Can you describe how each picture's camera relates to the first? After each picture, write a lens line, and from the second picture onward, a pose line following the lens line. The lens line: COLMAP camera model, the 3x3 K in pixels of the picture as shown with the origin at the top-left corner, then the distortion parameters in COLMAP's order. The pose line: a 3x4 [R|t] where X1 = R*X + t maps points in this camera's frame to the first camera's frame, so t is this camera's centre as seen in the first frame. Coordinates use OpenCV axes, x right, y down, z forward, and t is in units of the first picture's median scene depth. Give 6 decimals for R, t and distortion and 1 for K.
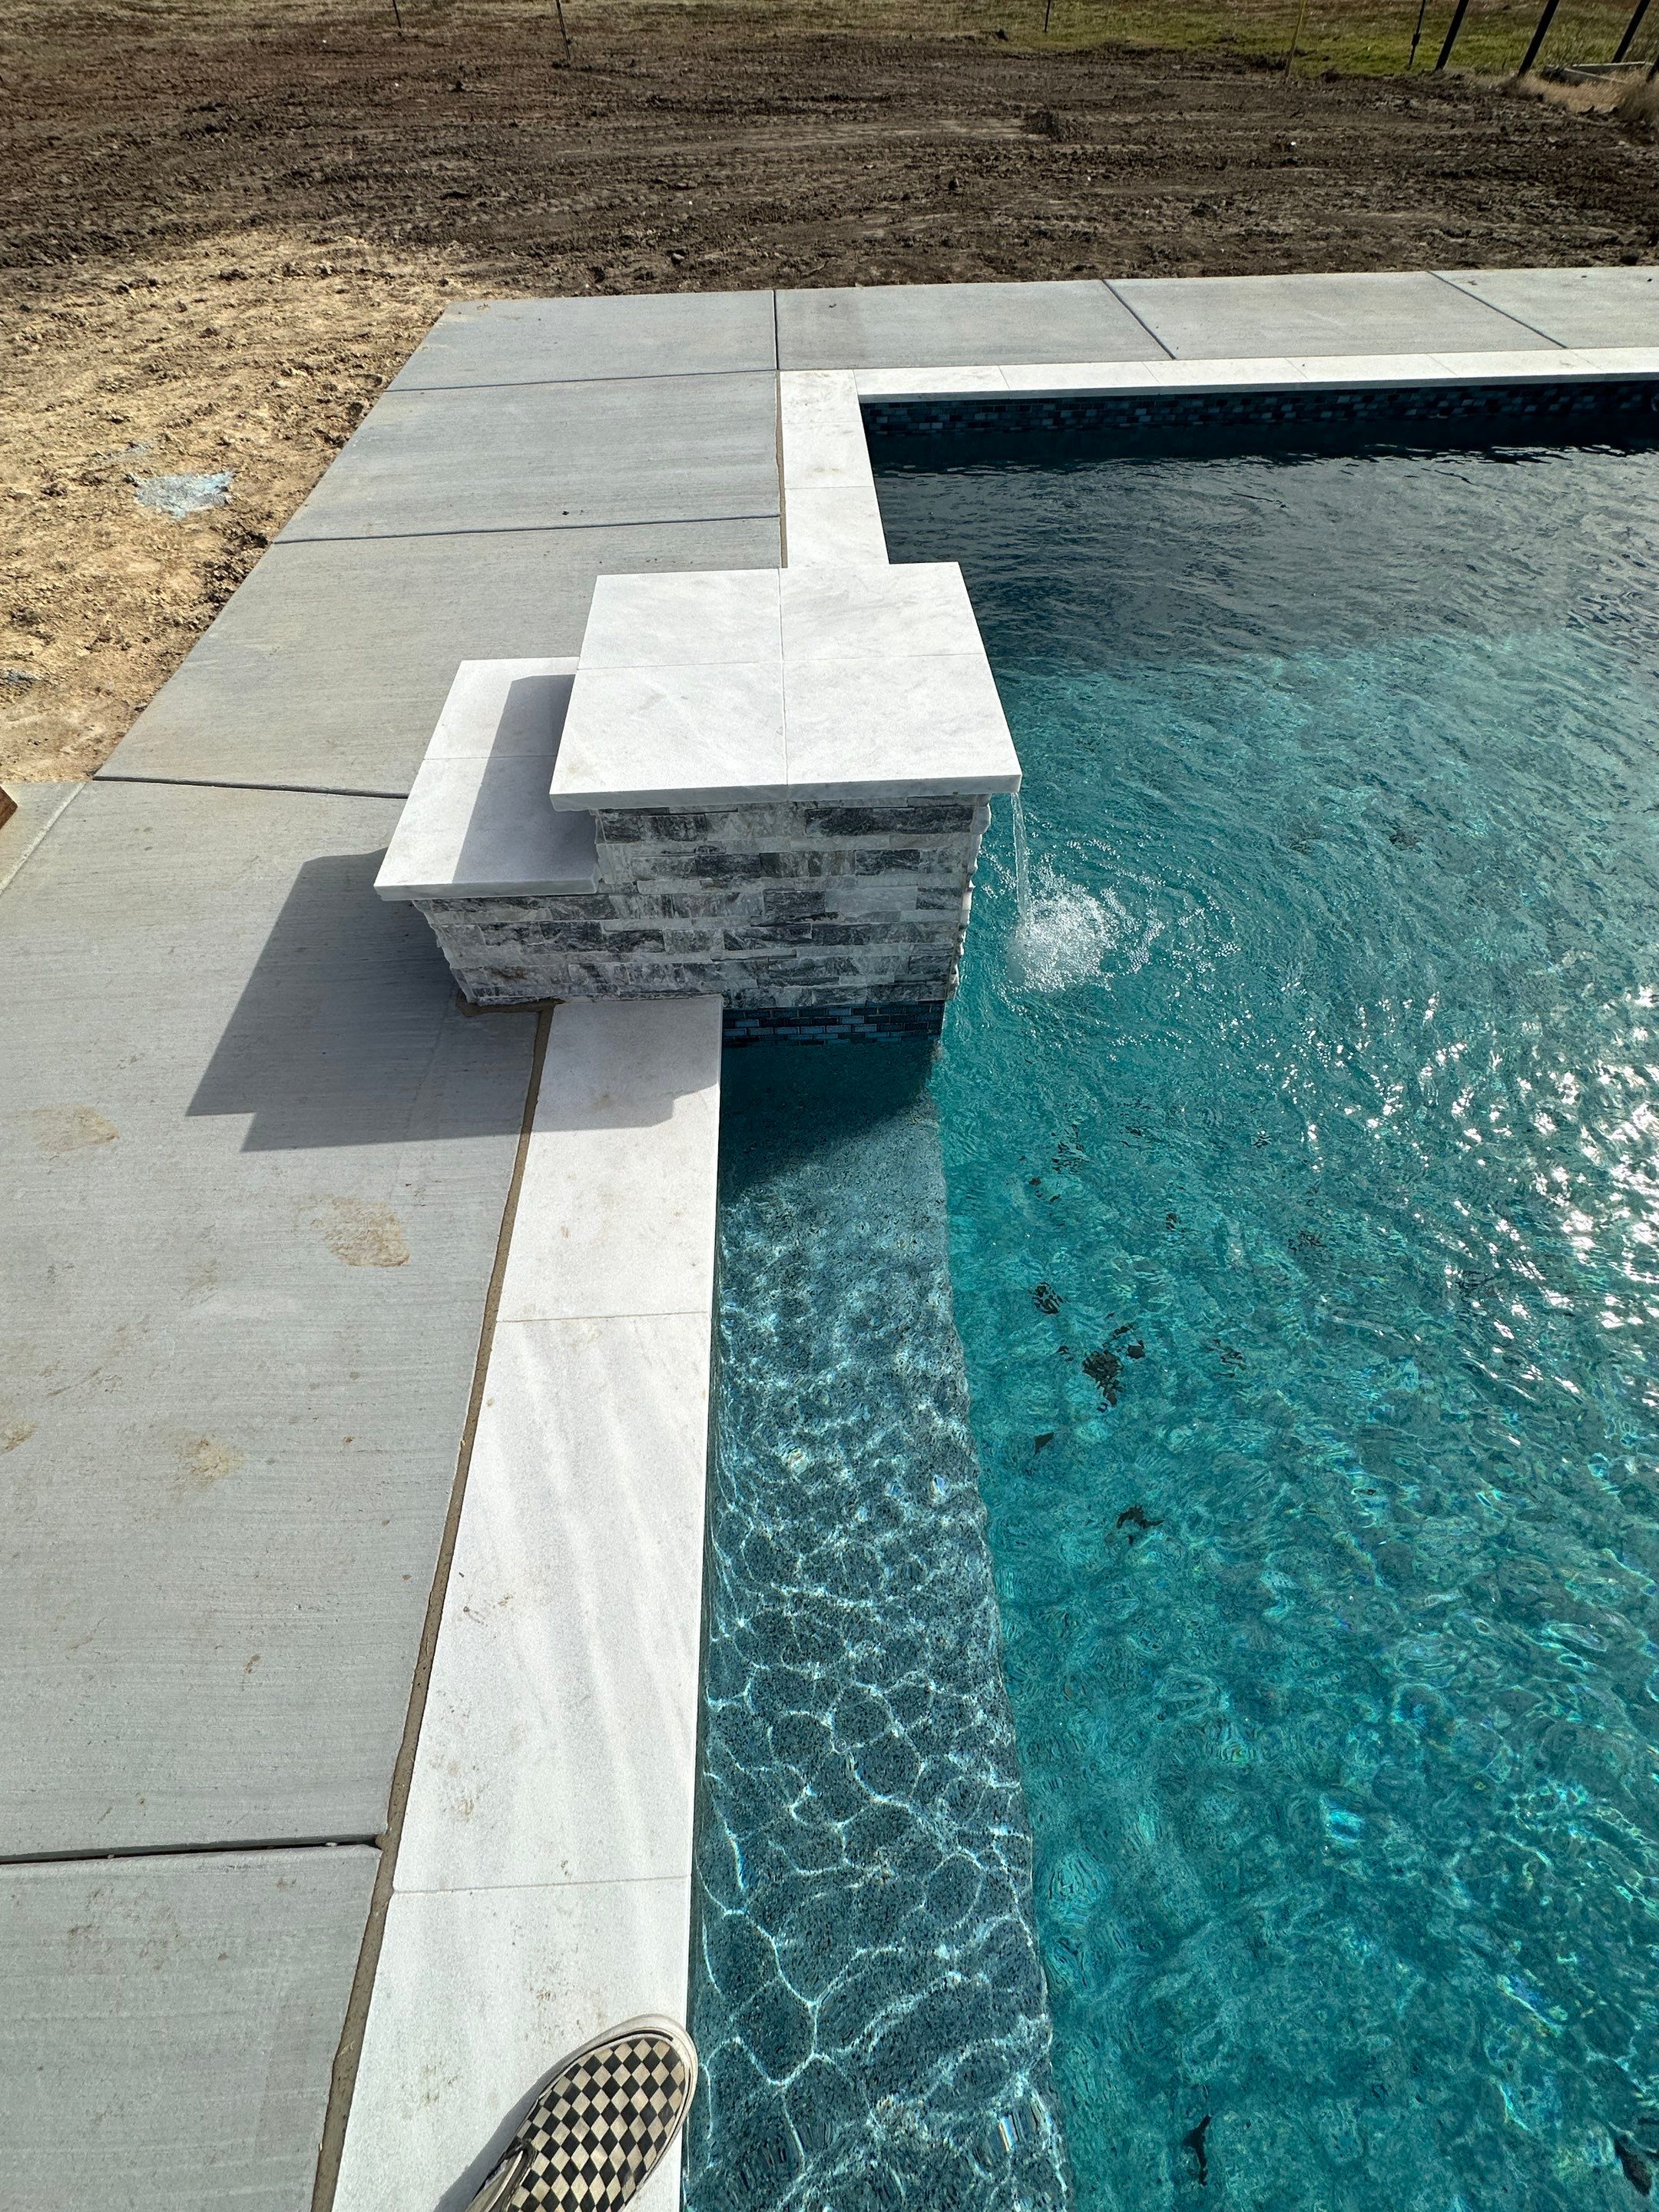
lens RADIAL K [[875.0, 0, 831.2], [0, 875.0, 1100.7], [0, 0, 1]] dist [-0.001544, -0.000163]
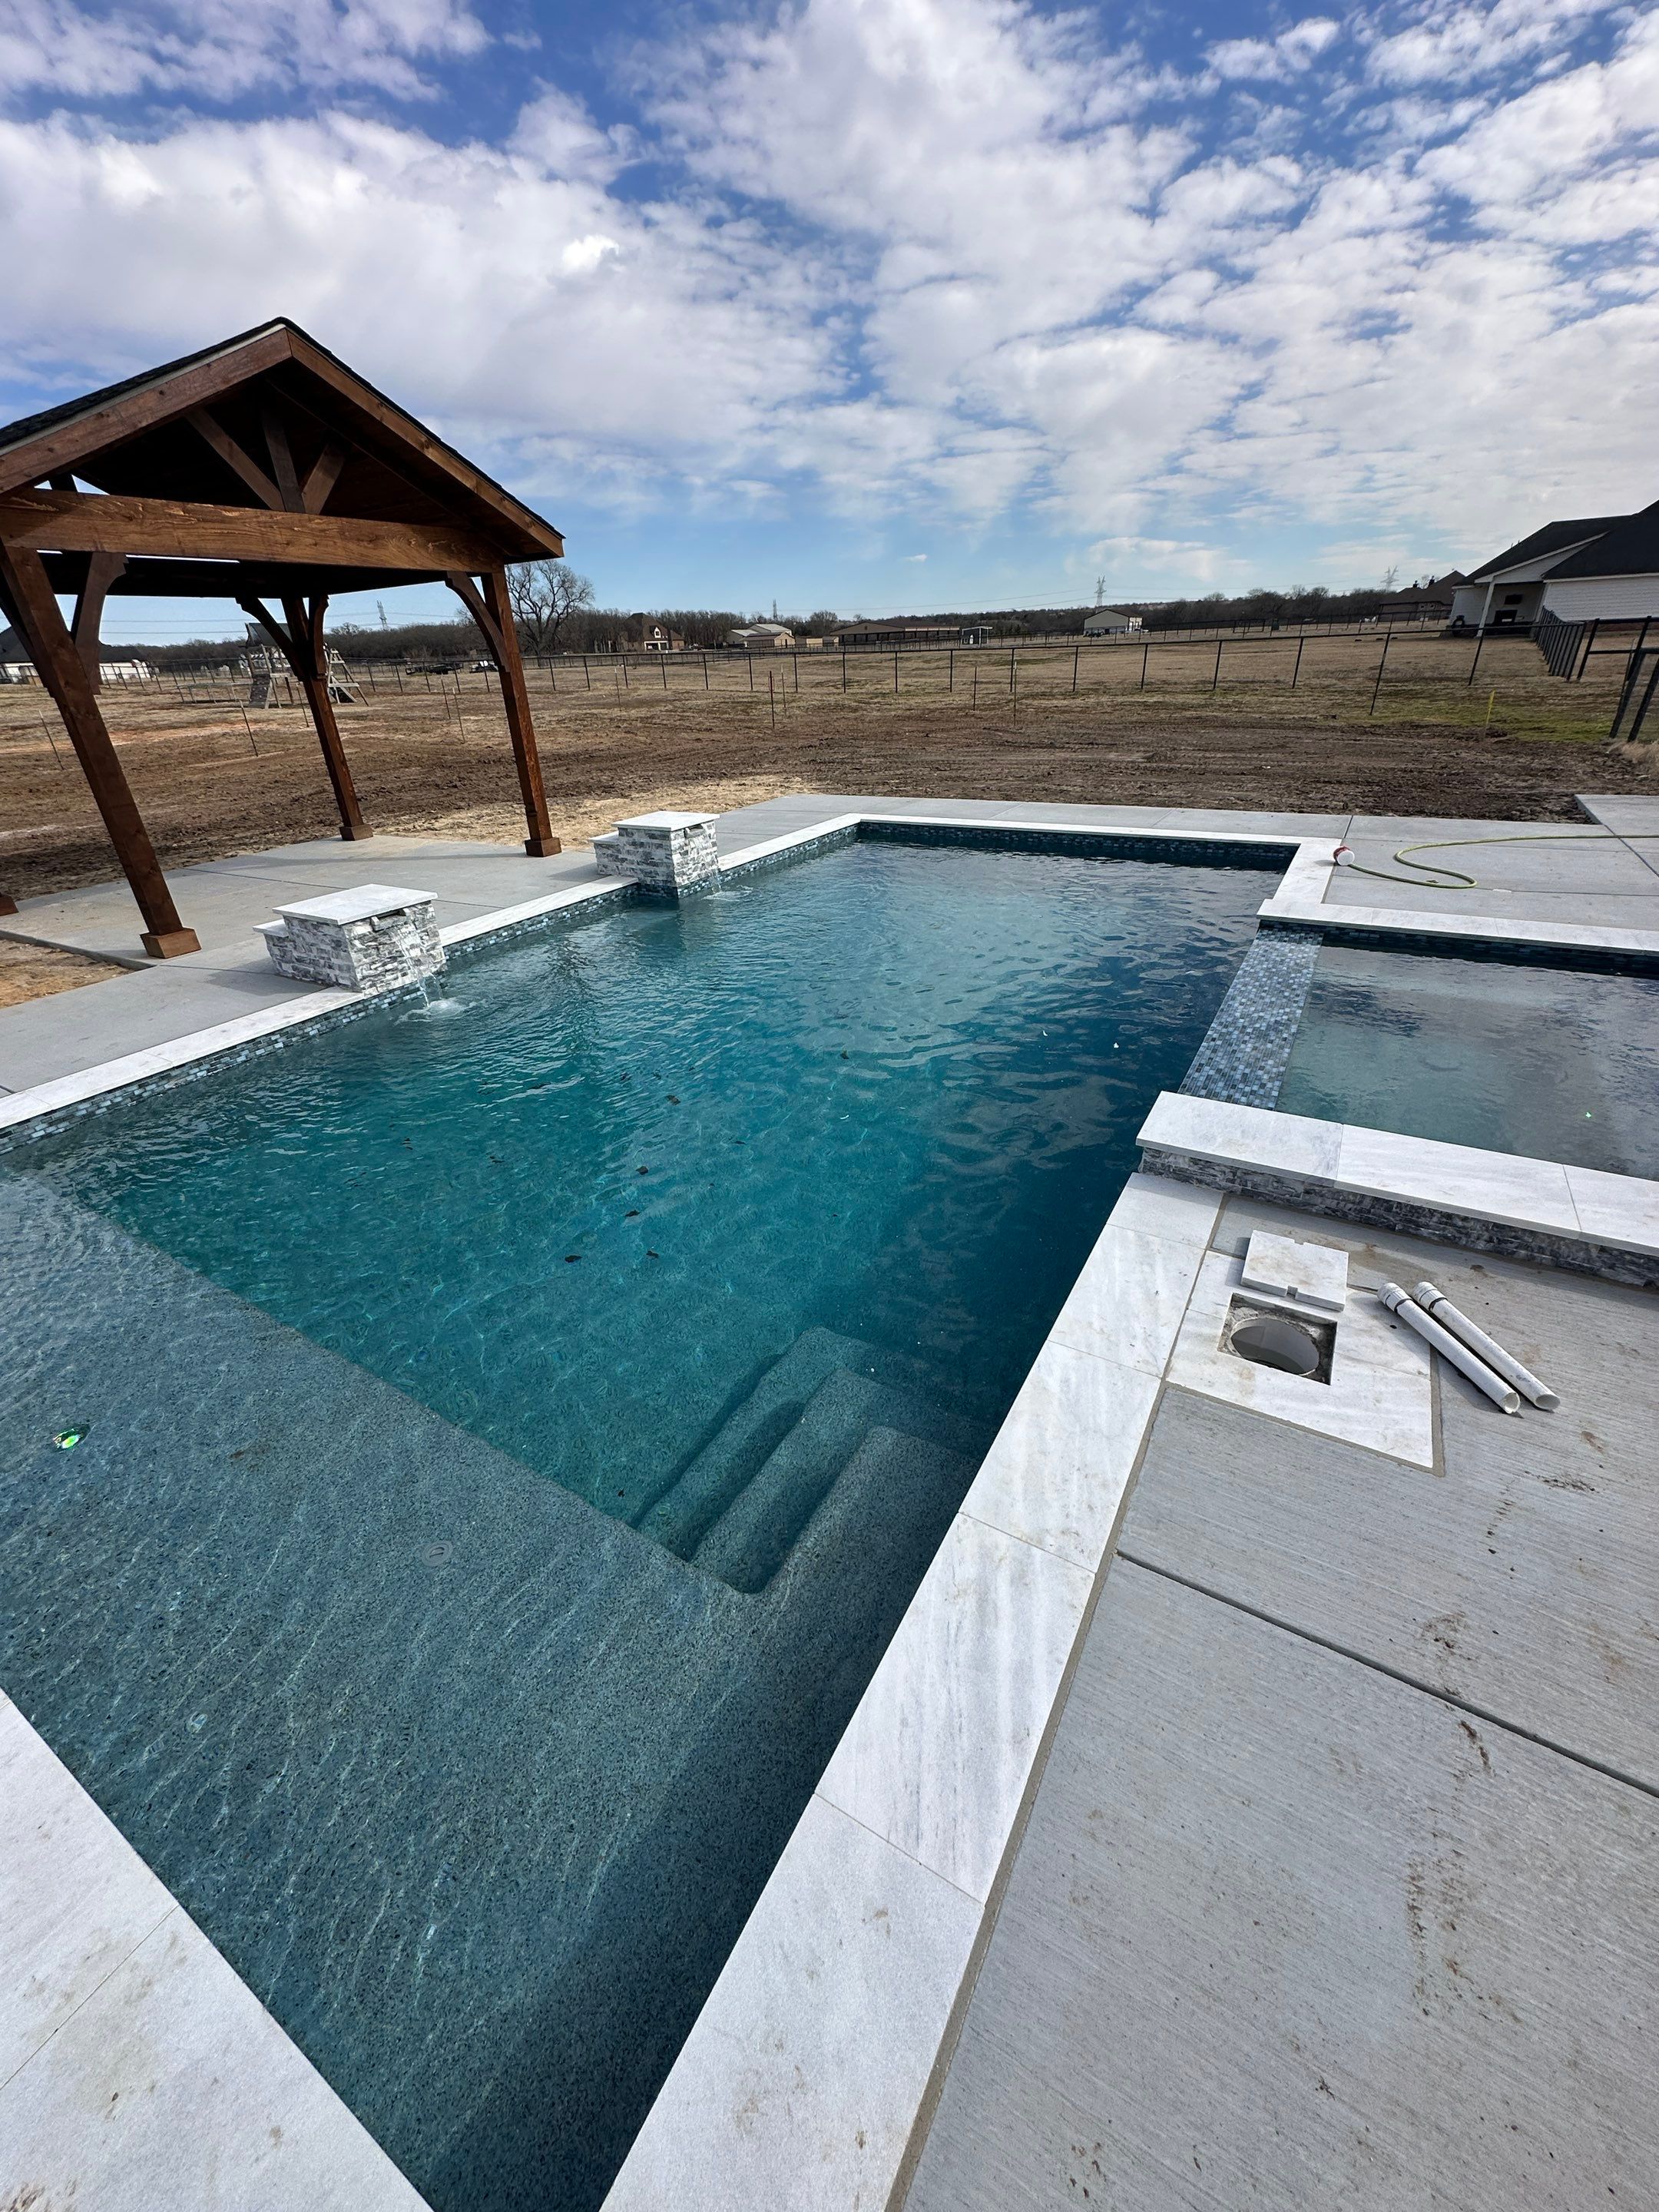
lens RADIAL K [[875.0, 0, 830.1], [0, 875.0, 1098.1], [0, 0, 1]] dist [-0.001544, -0.000163]
pose [[0.838365, 0.225356, -0.496345, 3.382909], [-0.423120, 0.843101, -0.331889, 2.022160], [0.343675, 0.488258, 0.802179, -1.864447]]
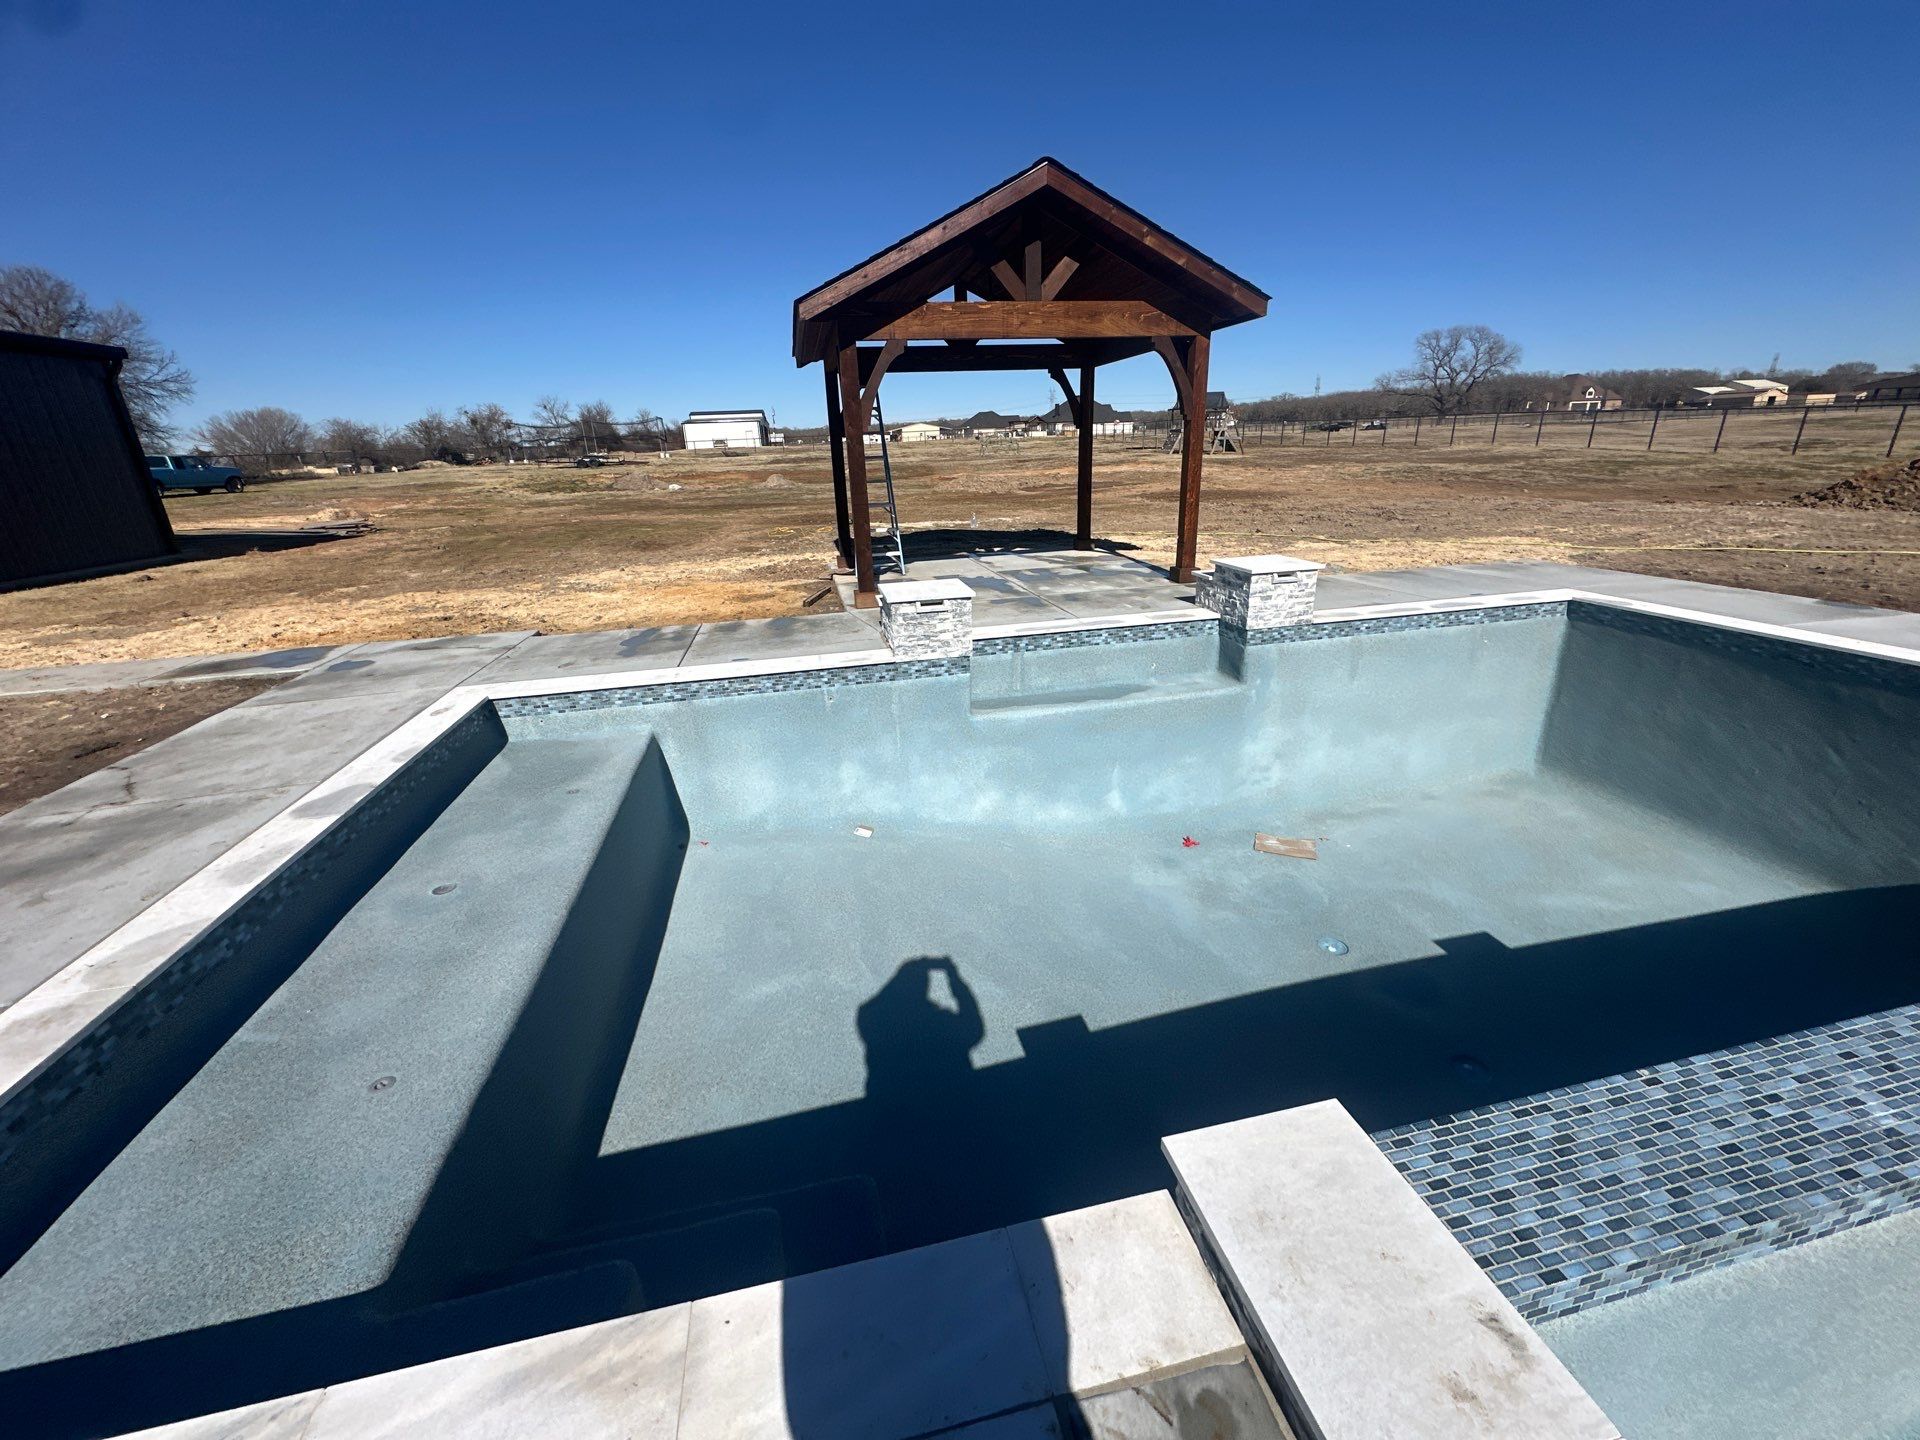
lens RADIAL K [[759.5, 0, 958.6], [0, 759.5, 712.2], [0, 0, 1]] dist [-0.001544, -0.000163]
pose [[0.161874, 0.332656, -0.929052, 3.695925], [-0.781566, 0.617990, 0.085100, 0.975229], [0.602454, 0.712340, 0.360029, -0.976403]]
